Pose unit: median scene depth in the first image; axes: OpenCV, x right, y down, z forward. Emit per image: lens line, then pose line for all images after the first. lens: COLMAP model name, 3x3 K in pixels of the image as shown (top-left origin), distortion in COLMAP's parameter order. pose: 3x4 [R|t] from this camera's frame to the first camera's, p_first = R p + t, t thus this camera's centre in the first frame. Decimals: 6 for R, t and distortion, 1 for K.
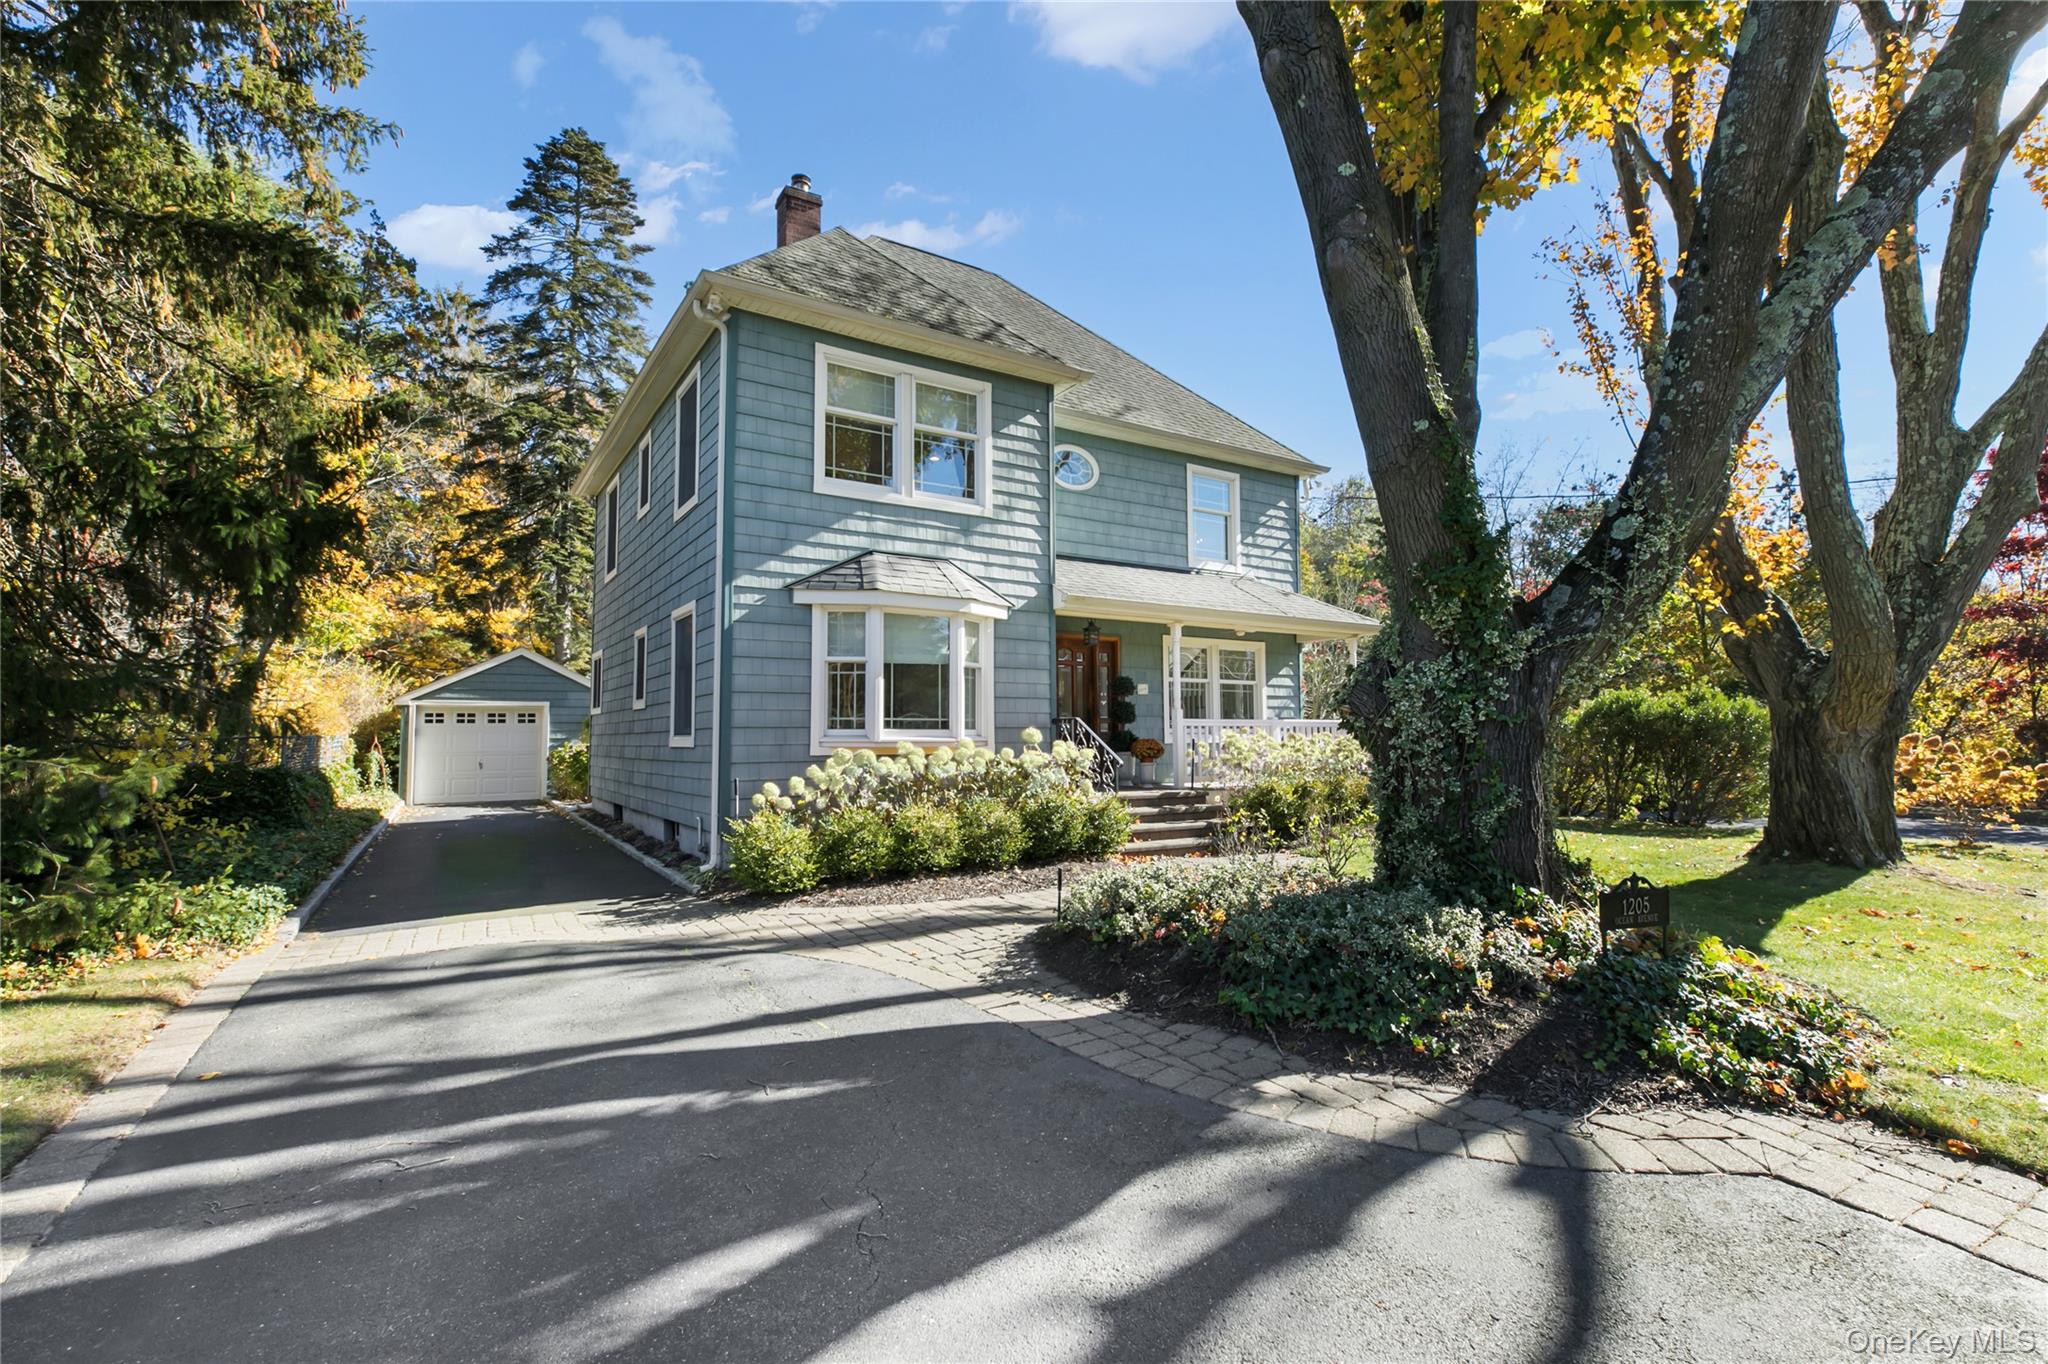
lens RADIAL K [[927.4, 0, 1010.8], [0, 927.4, 683.1], [0, 0, 1]] dist [-0.004915, -0.000409]
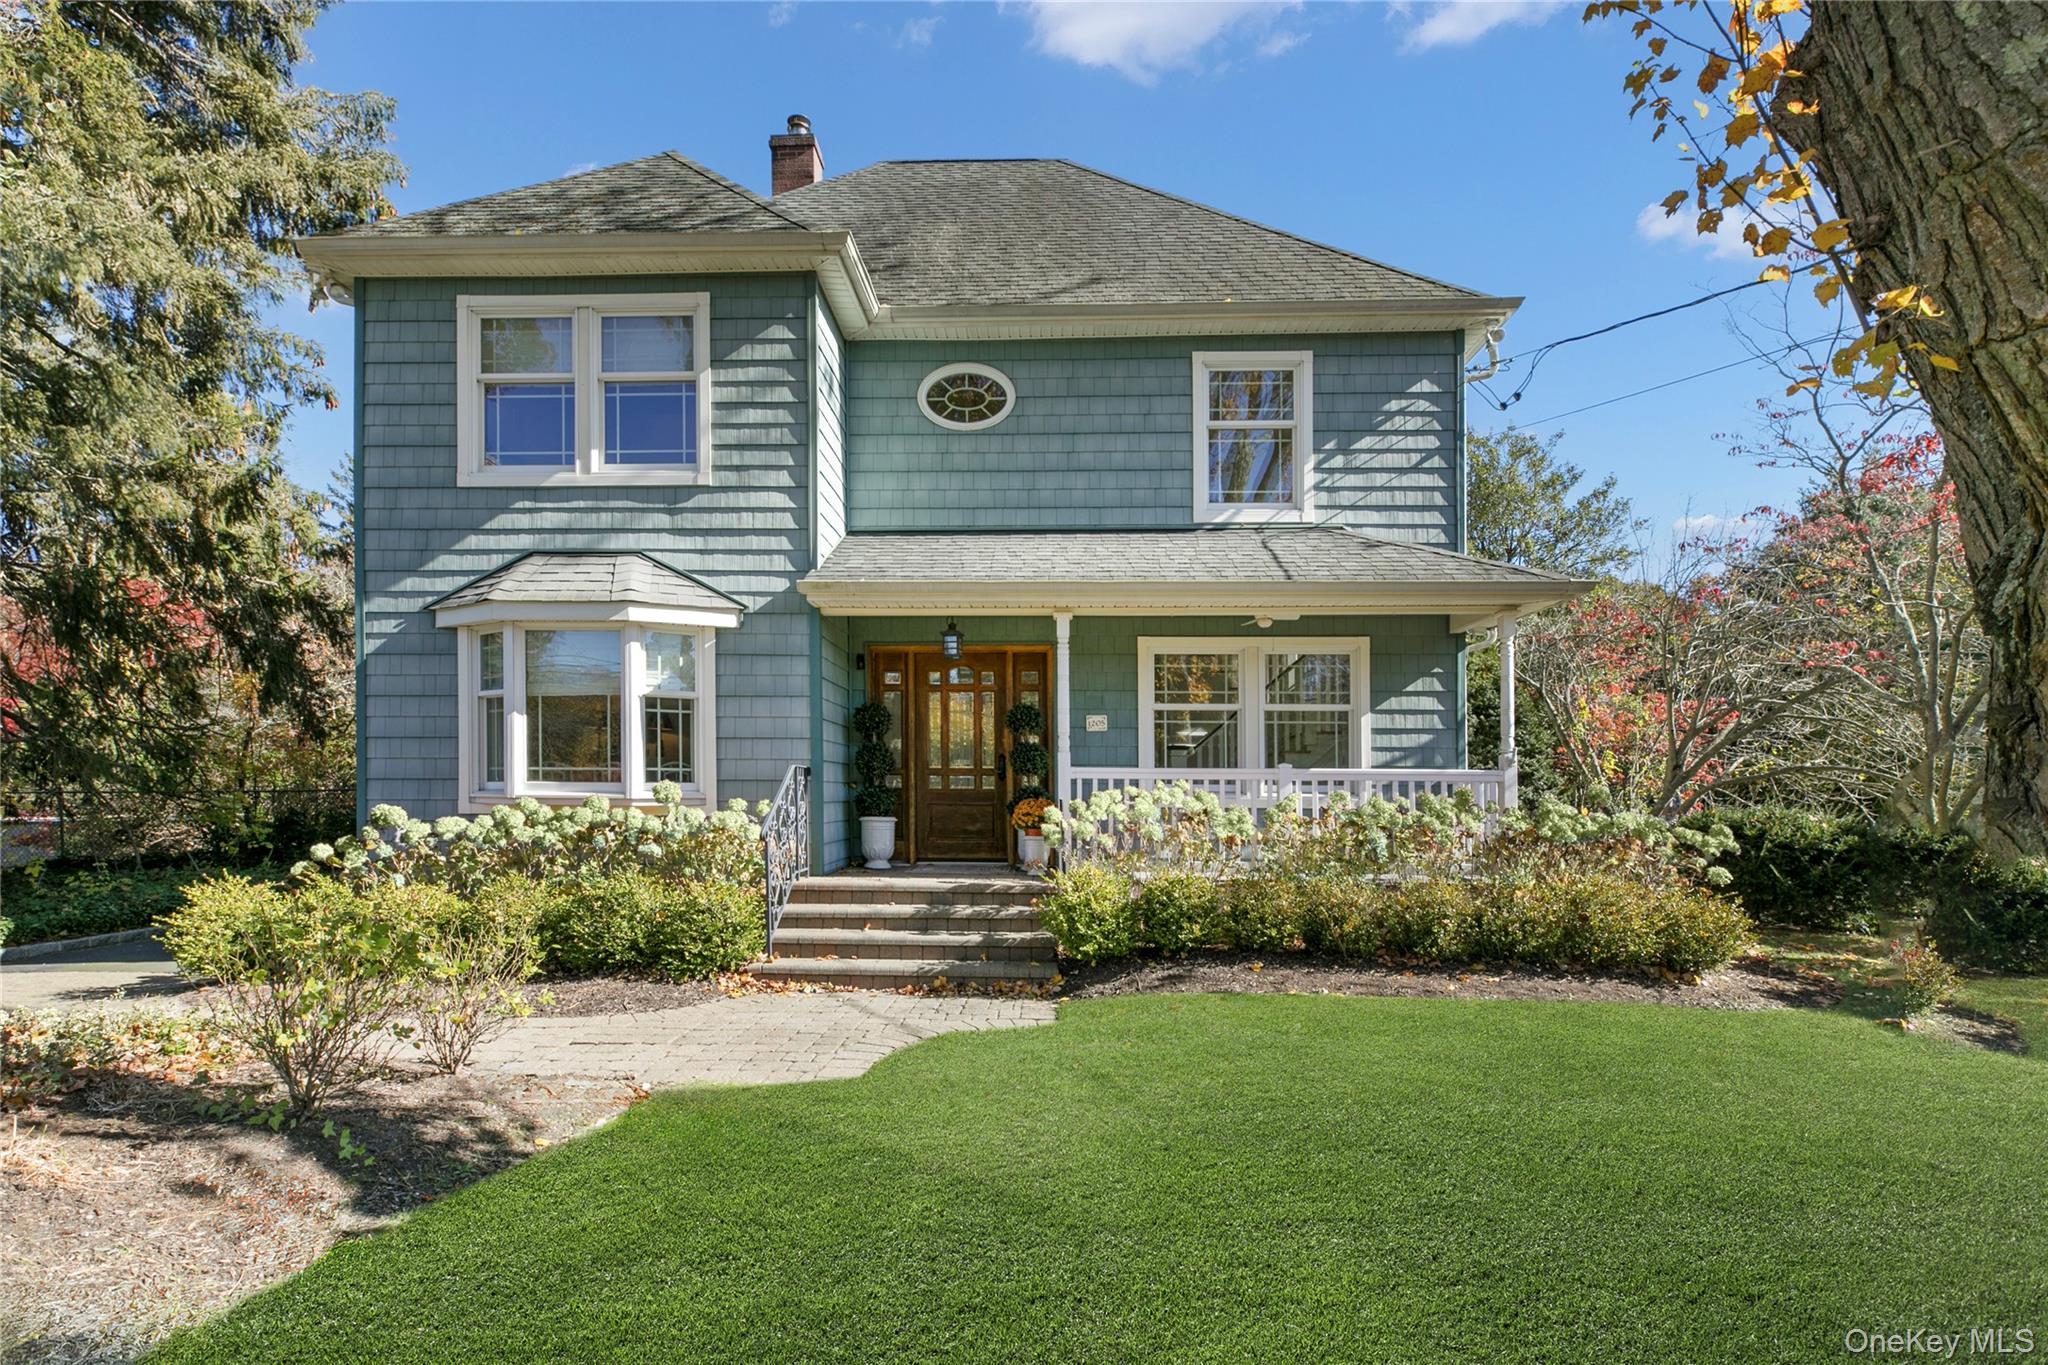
lens RADIAL K [[927.4, 0, 1083.2], [0, 927.4, 781.3], [0, 0, 1]] dist [-0.004915, -0.000409]
pose [[0.823817, 0.012013, -0.566729, 0.609408], [0.021029, 0.998439, 0.051733, 0.016980], [0.566466, -0.054537, 0.822279, 0.558492]]
